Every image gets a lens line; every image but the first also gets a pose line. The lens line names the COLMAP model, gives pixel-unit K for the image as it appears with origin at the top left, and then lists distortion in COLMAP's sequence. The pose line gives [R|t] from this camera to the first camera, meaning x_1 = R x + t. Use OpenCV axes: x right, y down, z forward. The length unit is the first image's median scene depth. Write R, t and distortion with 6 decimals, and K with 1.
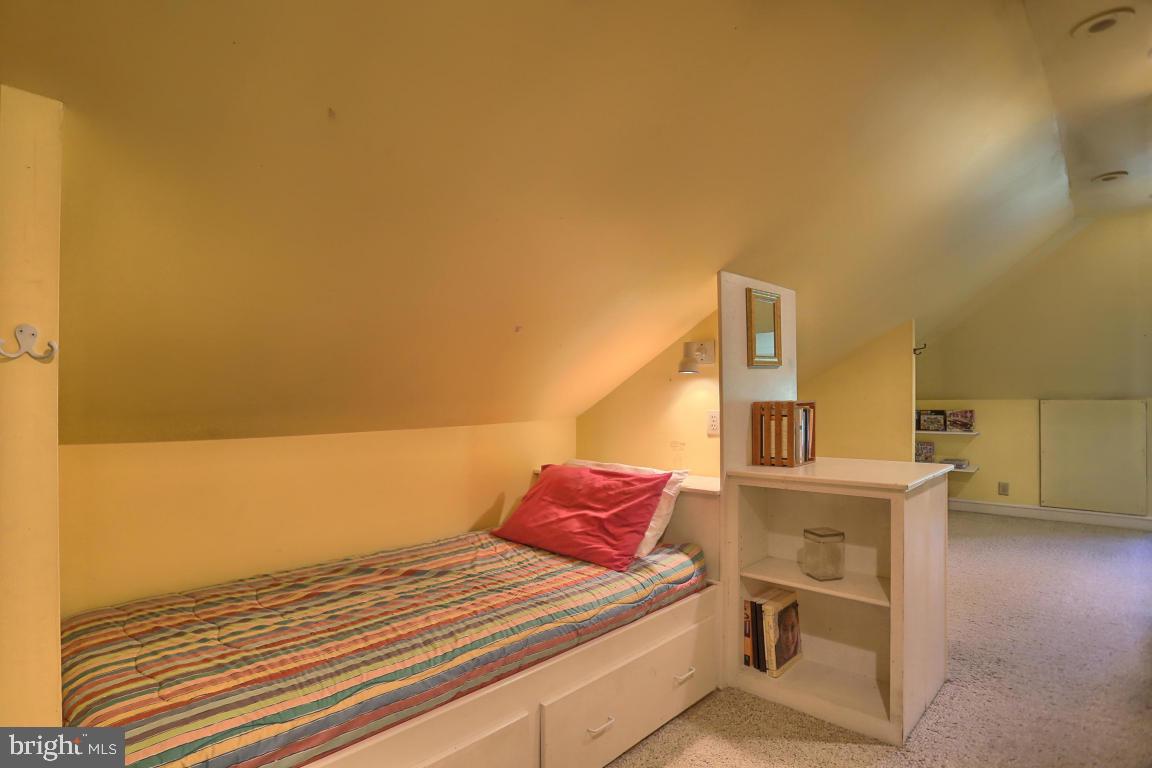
lens RADIAL K [[573.1, 0, 552.0], [0, 573.1, 395.8], [0, 0, 1]] dist [-0.067558, 0.029556]
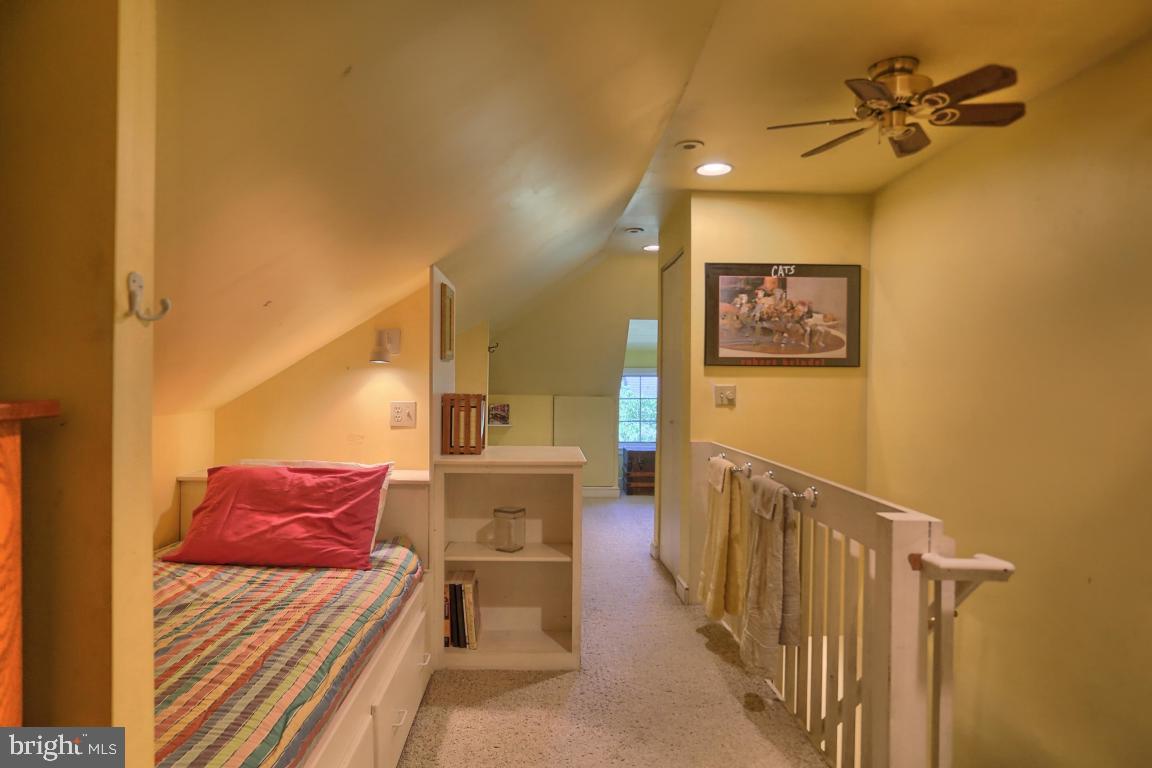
lens RADIAL K [[694.0, 0, 576.0], [0, 694.0, 384.0], [0, 0, 1]] dist [-0.069795, 0.059520]
pose [[0.654986, 0.027403, 0.755144, -0.485599], [-0.024222, 0.999590, -0.015264, 0.007025], [-0.755253, -0.008294, 0.655381, -0.011998]]
